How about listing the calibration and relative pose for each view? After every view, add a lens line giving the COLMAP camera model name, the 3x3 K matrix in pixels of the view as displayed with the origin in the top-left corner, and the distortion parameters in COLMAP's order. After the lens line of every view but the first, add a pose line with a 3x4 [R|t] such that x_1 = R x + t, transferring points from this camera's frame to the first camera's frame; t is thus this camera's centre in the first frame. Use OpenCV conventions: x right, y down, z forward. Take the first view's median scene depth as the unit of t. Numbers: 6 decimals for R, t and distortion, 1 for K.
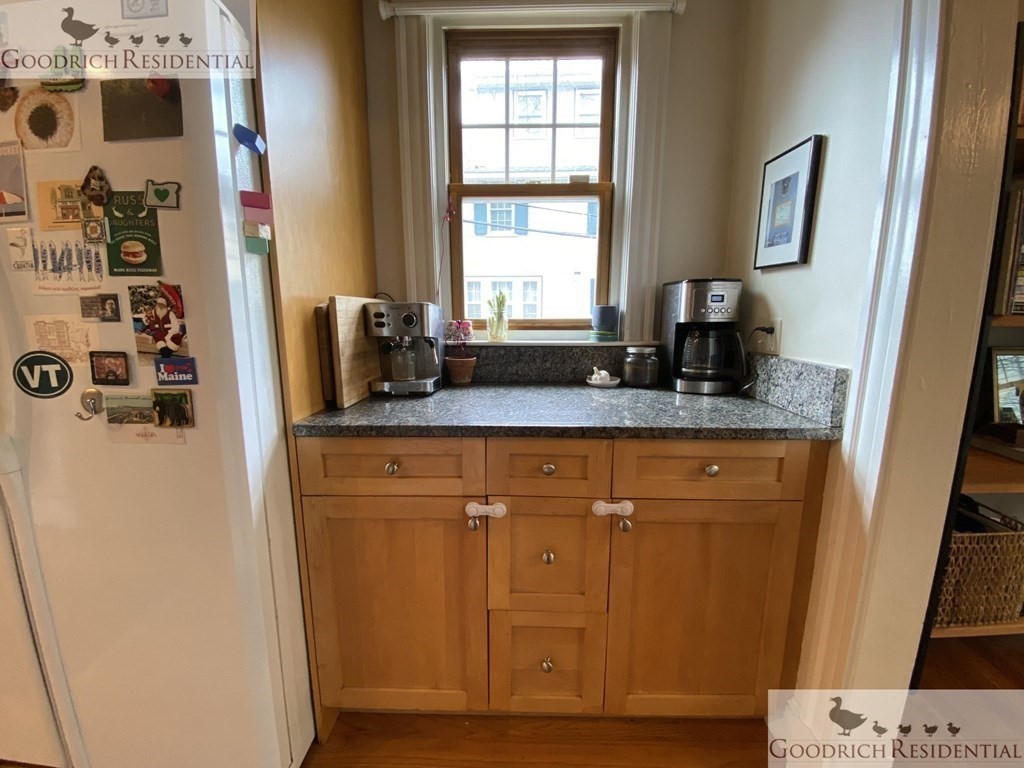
lens RADIAL K [[409.6, 0, 511.0], [0, 409.6, 381.7], [0, 0, 1]] dist [-0.001689, -0.000169]
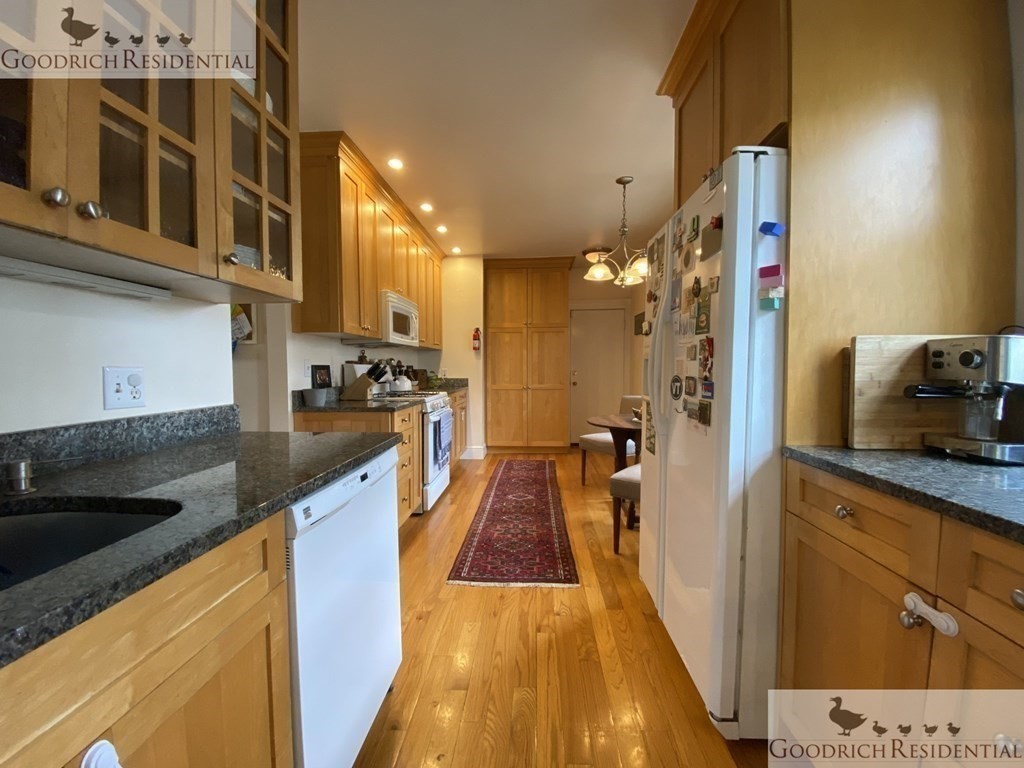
lens RADIAL K [[409.6, 0, 512.2], [0, 409.6, 378.7], [0, 0, 1]] dist [-0.001689, -0.000169]
pose [[-0.025241, 0.037803, -0.998966, 0.680990], [-0.159932, 0.986261, 0.041363, -0.011409], [0.986805, 0.160811, -0.018848, 0.213717]]
